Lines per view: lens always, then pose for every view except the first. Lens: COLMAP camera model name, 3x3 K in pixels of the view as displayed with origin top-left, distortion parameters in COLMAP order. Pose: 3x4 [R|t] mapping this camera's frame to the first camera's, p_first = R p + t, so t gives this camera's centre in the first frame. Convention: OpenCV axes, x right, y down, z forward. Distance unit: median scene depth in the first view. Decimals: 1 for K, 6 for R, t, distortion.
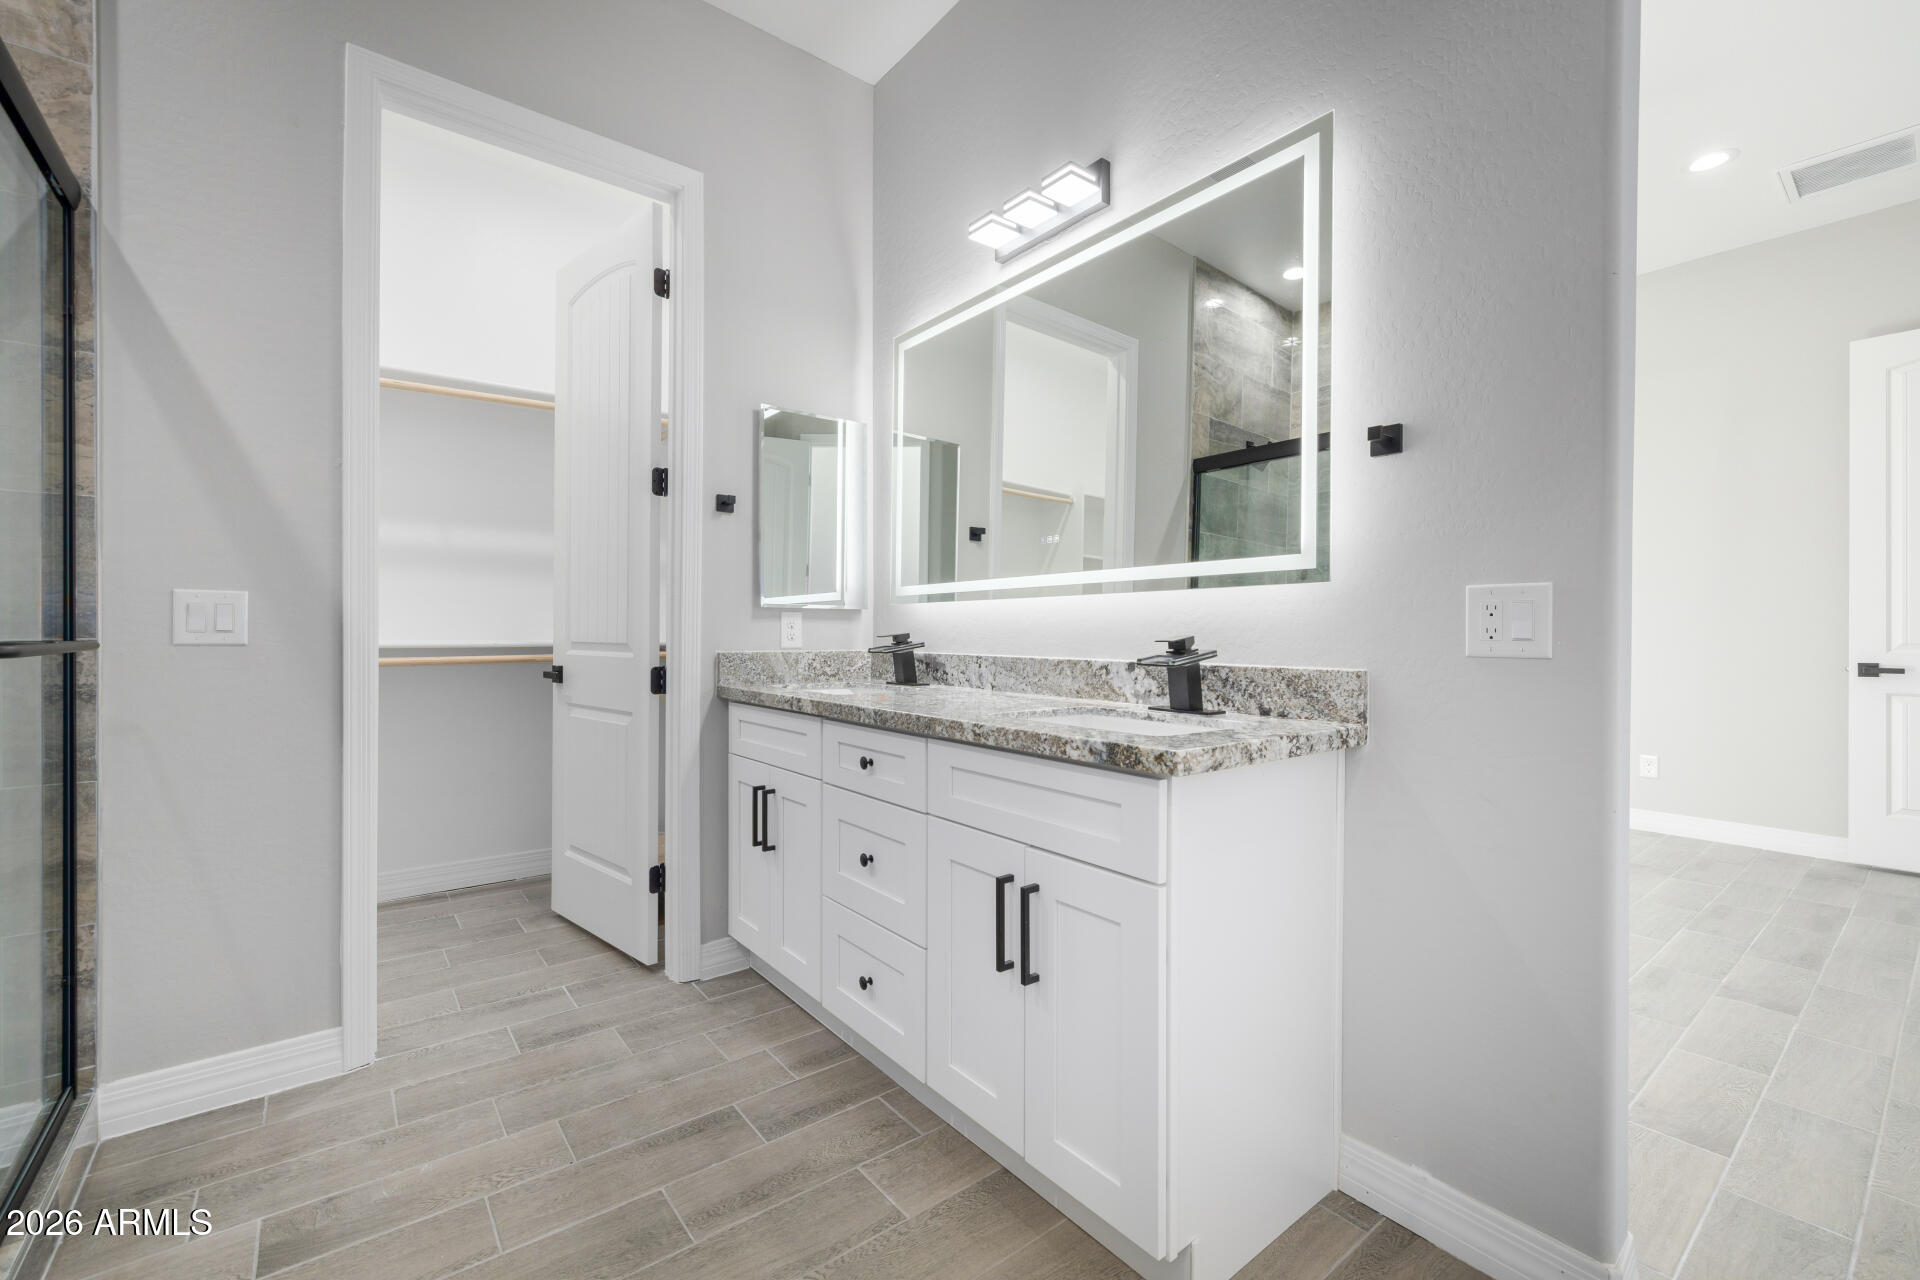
lens RADIAL K [[808.6, 0, 943.4], [0, 808.6, 640.3], [0, 0, 1]] dist [0.000227, 0.000320]
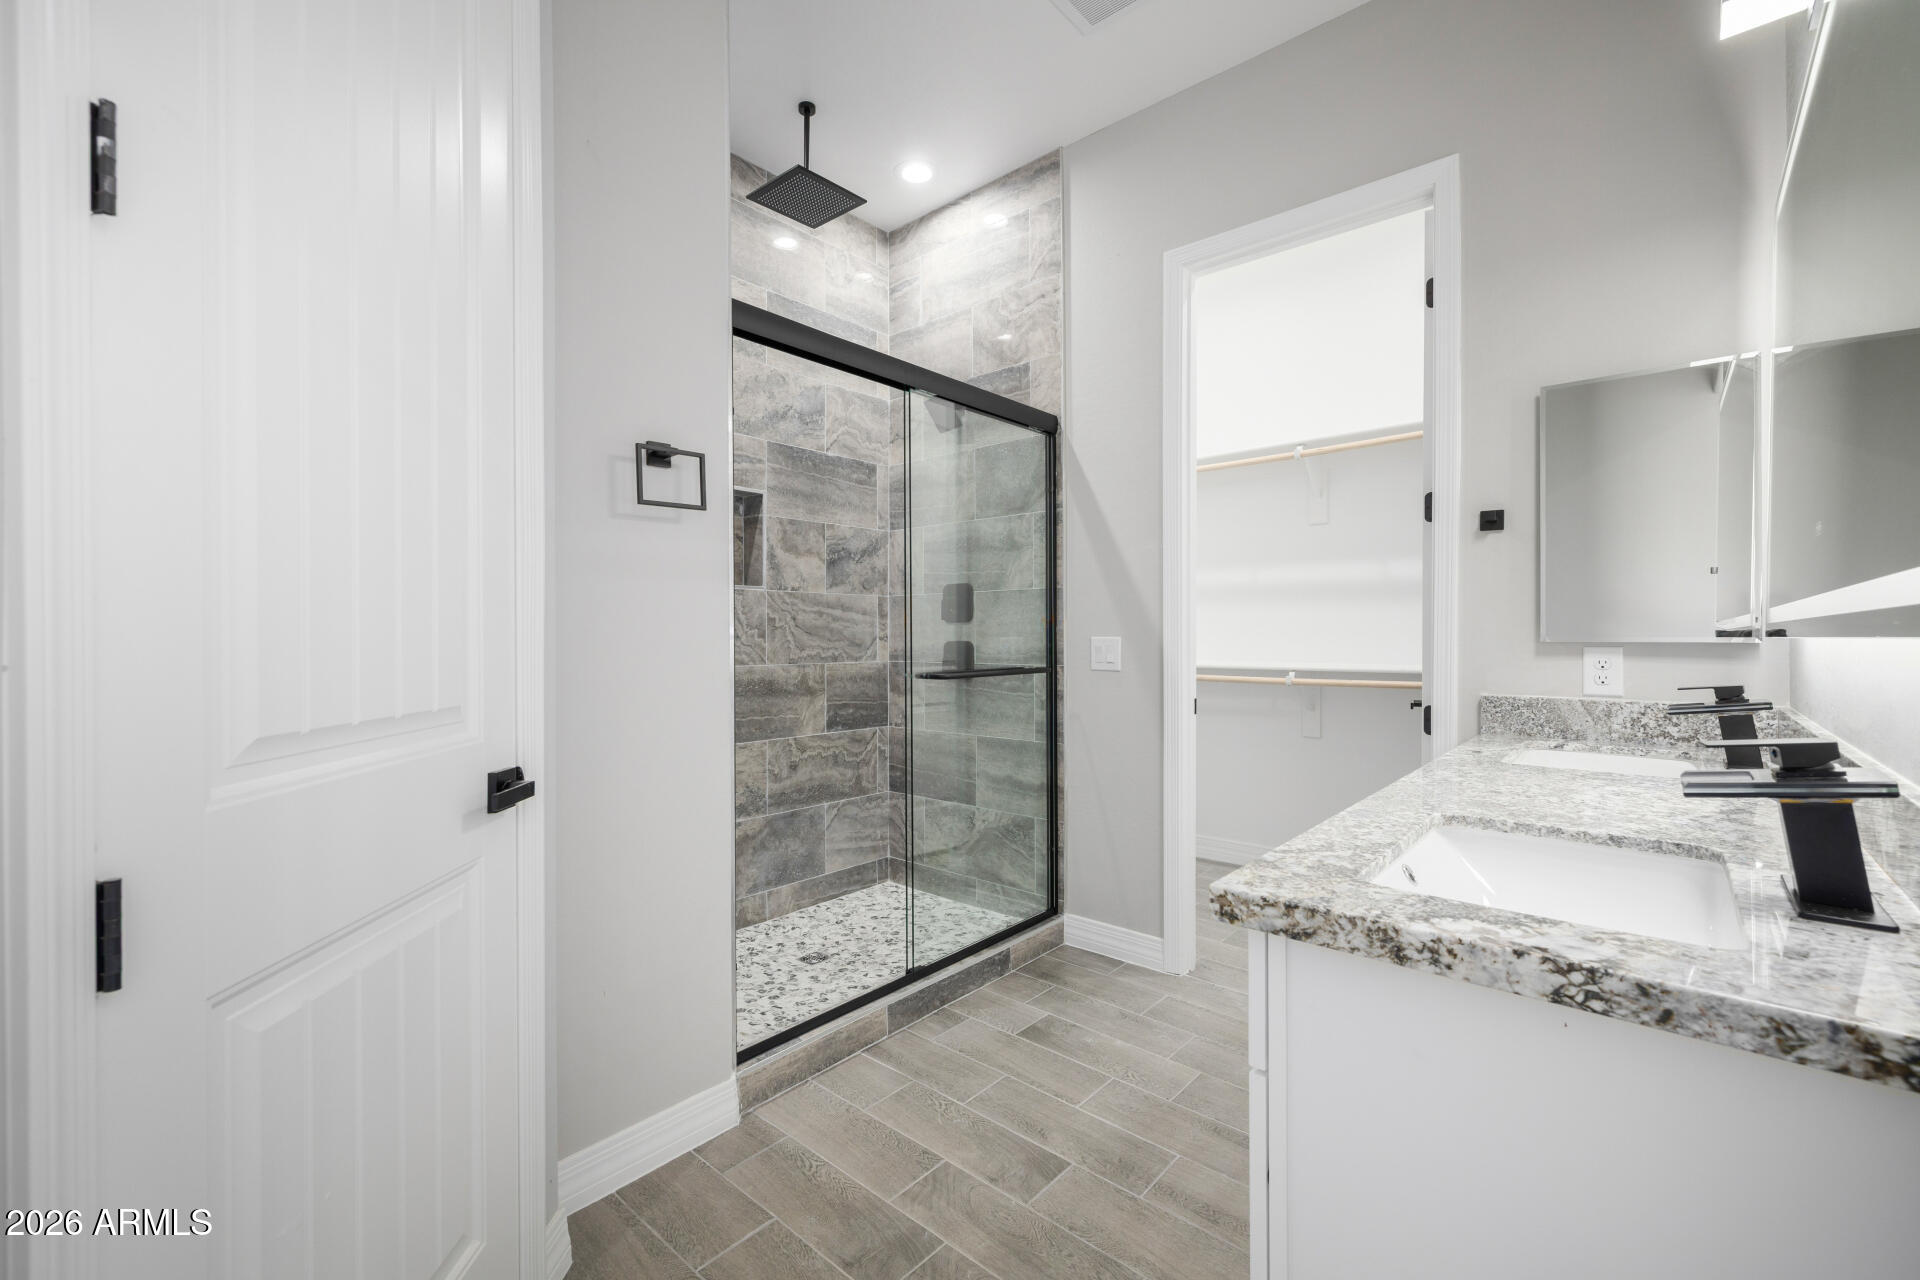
lens RADIAL K [[808.6, 0, 959.5], [0, 808.6, 632.2], [0, 0, 1]] dist [0.000227, 0.000320]
pose [[0.178661, -0.004397, -0.983901, 0.651856], [-0.005160, 0.999972, -0.005406, -0.061256], [0.983897, 0.006043, 0.178633, 0.415138]]
